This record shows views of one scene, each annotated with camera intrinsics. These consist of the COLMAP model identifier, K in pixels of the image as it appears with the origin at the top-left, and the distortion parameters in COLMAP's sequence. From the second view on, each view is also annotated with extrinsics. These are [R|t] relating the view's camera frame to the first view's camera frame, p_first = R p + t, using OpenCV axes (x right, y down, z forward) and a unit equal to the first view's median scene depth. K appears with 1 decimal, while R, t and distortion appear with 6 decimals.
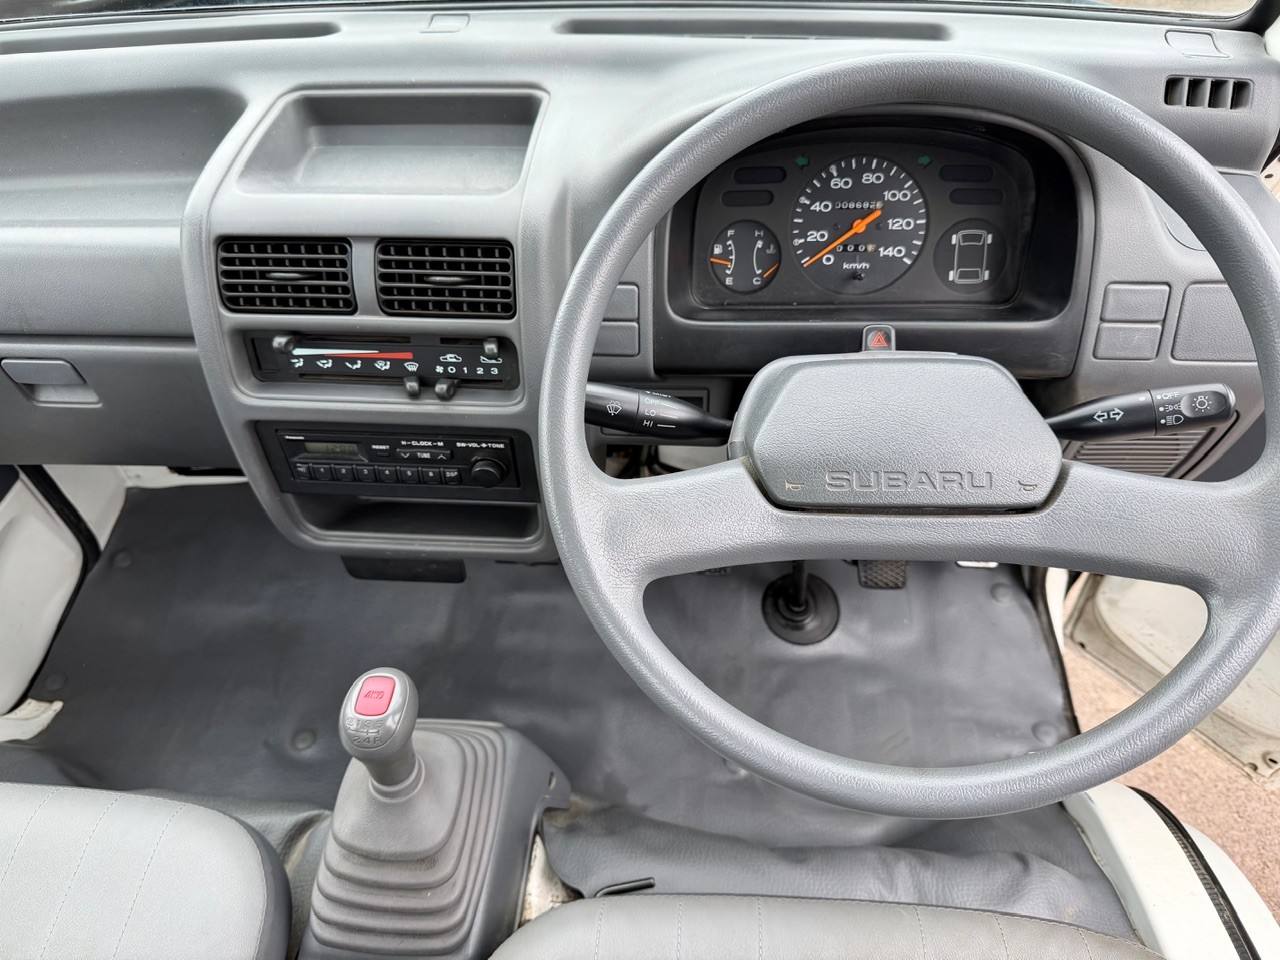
lens RADIAL K [[891.2, 0, 638.2], [0, 891.2, 487.9], [0, 0, 1]] dist [0.091315, -0.140108]
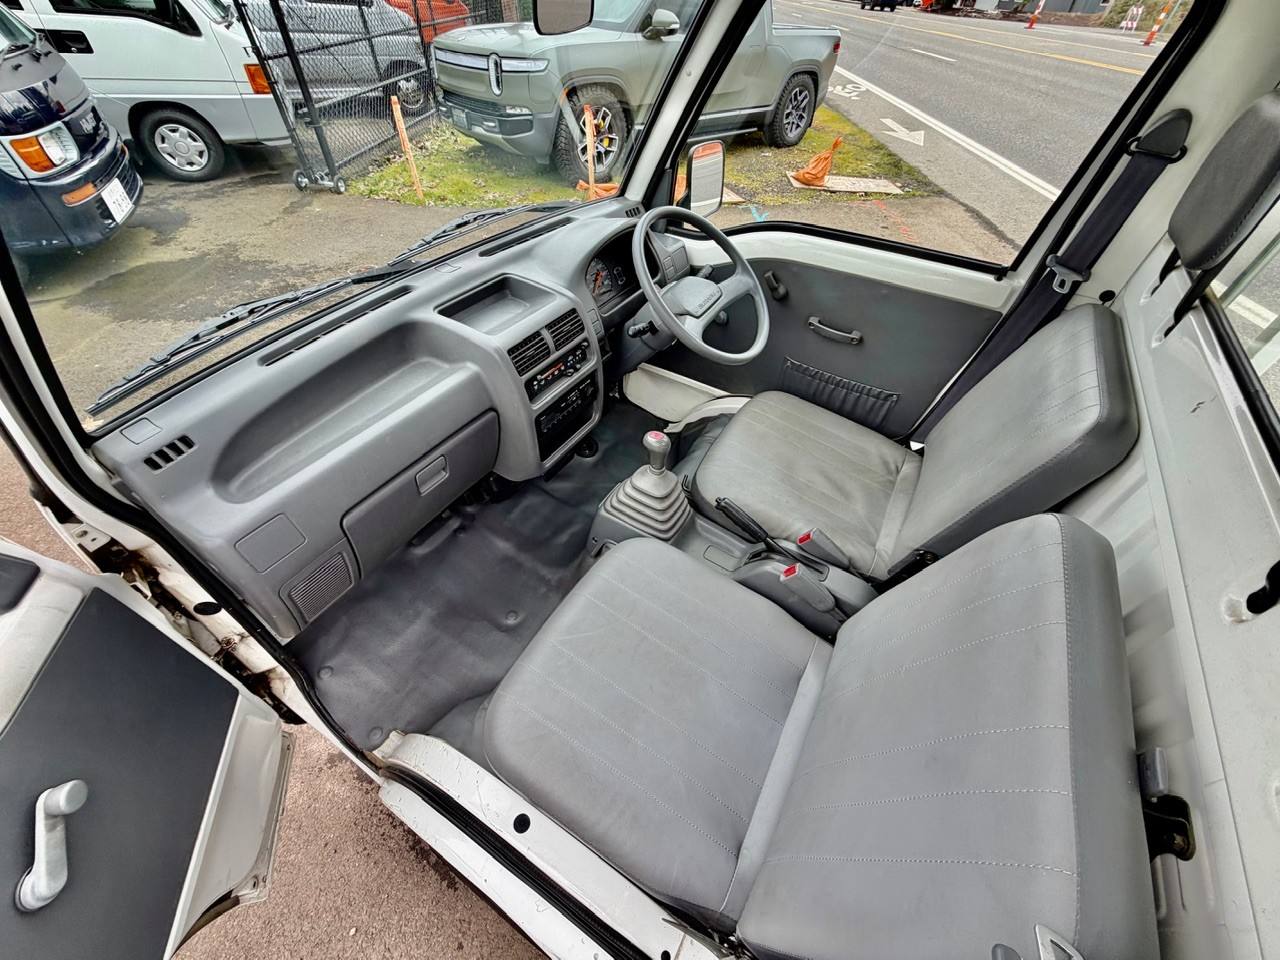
lens RADIAL K [[501.7, 0, 632.1], [0, 501.7, 477.0], [0, 0, 1]] dist [0.010258, -0.000035]
pose [[0.455846, -0.590767, 0.665731, -1.361249], [0.617533, 0.748573, 0.241437, -0.122126], [-0.640981, 0.301053, 0.706052, -0.135105]]
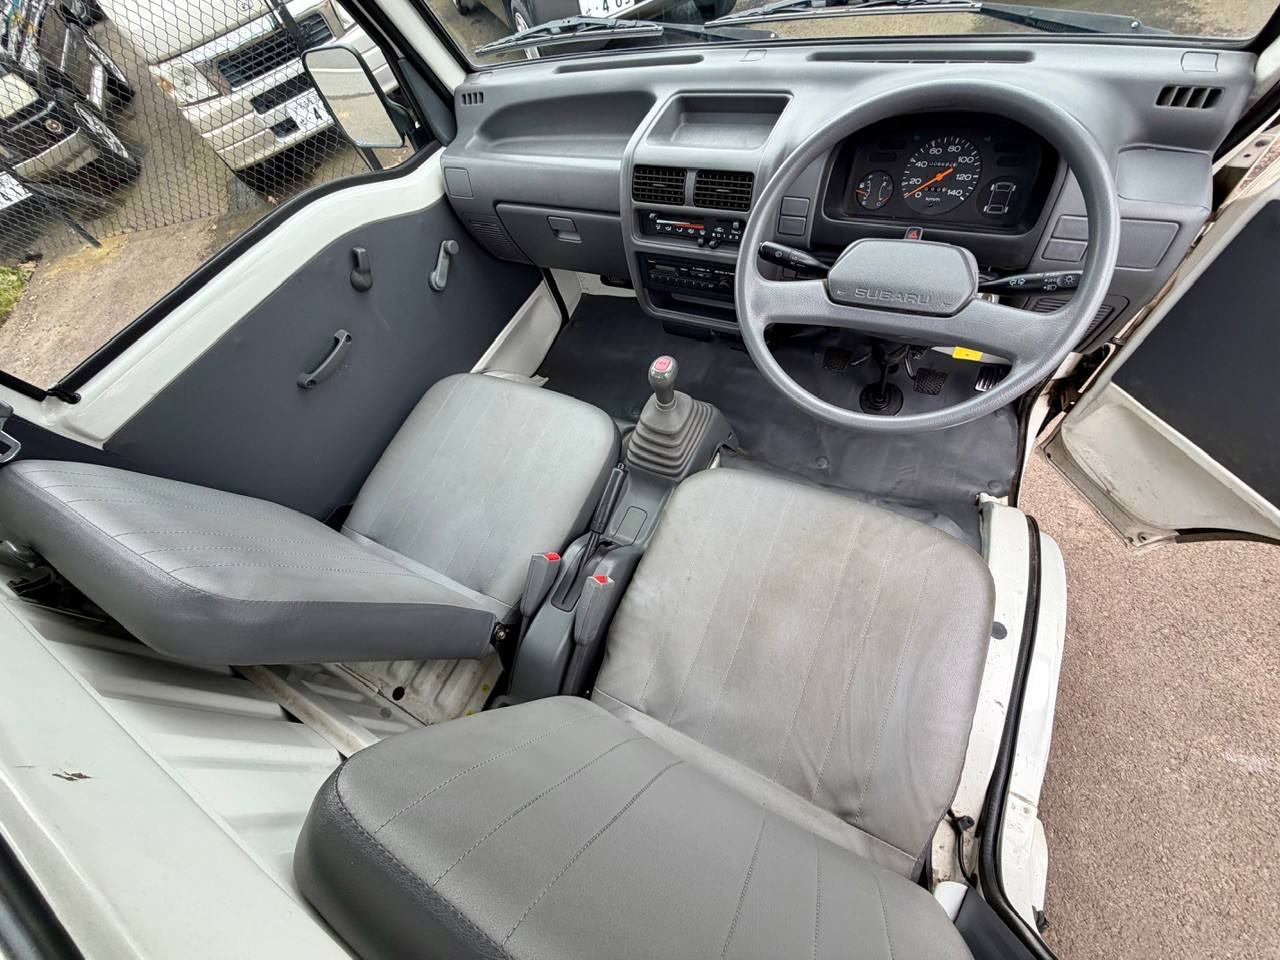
lens RADIAL K [[510.4, 0, 642.8], [0, 510.4, 478.0], [0, 0, 1]] dist [-0.000353, -0.000246]
pose [[0.915073, 0.245255, -0.320143, 0.176412], [-0.158662, 0.948751, 0.273310, 0.126077], [0.370766, -0.199304, 0.907089, -0.360377]]
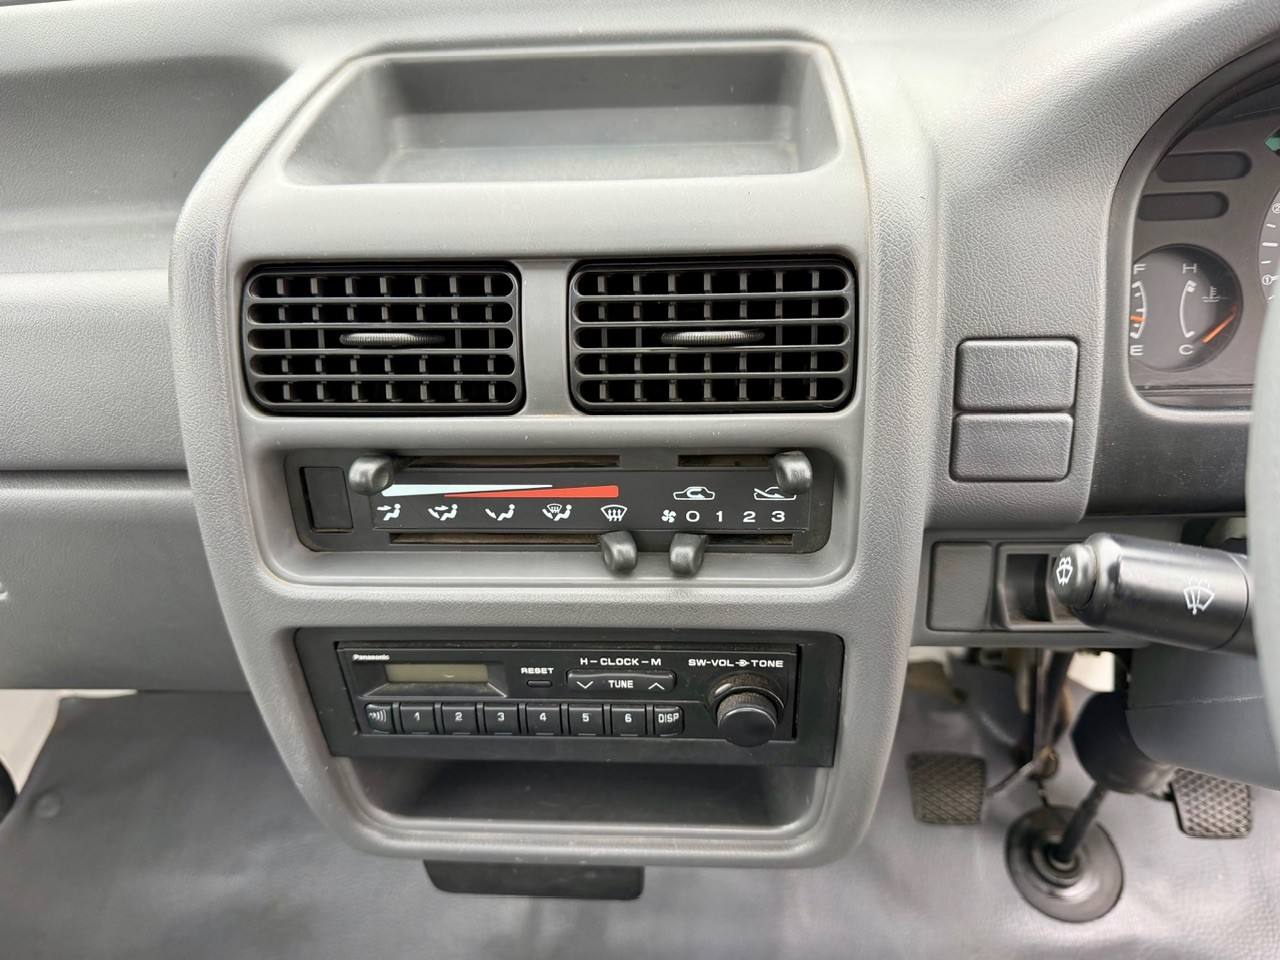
lens RADIAL K [[928.3, 0, 645.3], [0, 928.3, 503.2], [0, 0, 1]] dist [0.098397, -0.156597]
pose [[0.999273, -0.023838, 0.029757, -0.243719], [0.027955, 0.988798, -0.146619, -0.061090], [-0.025929, 0.147345, 0.988745, 0.463581]]
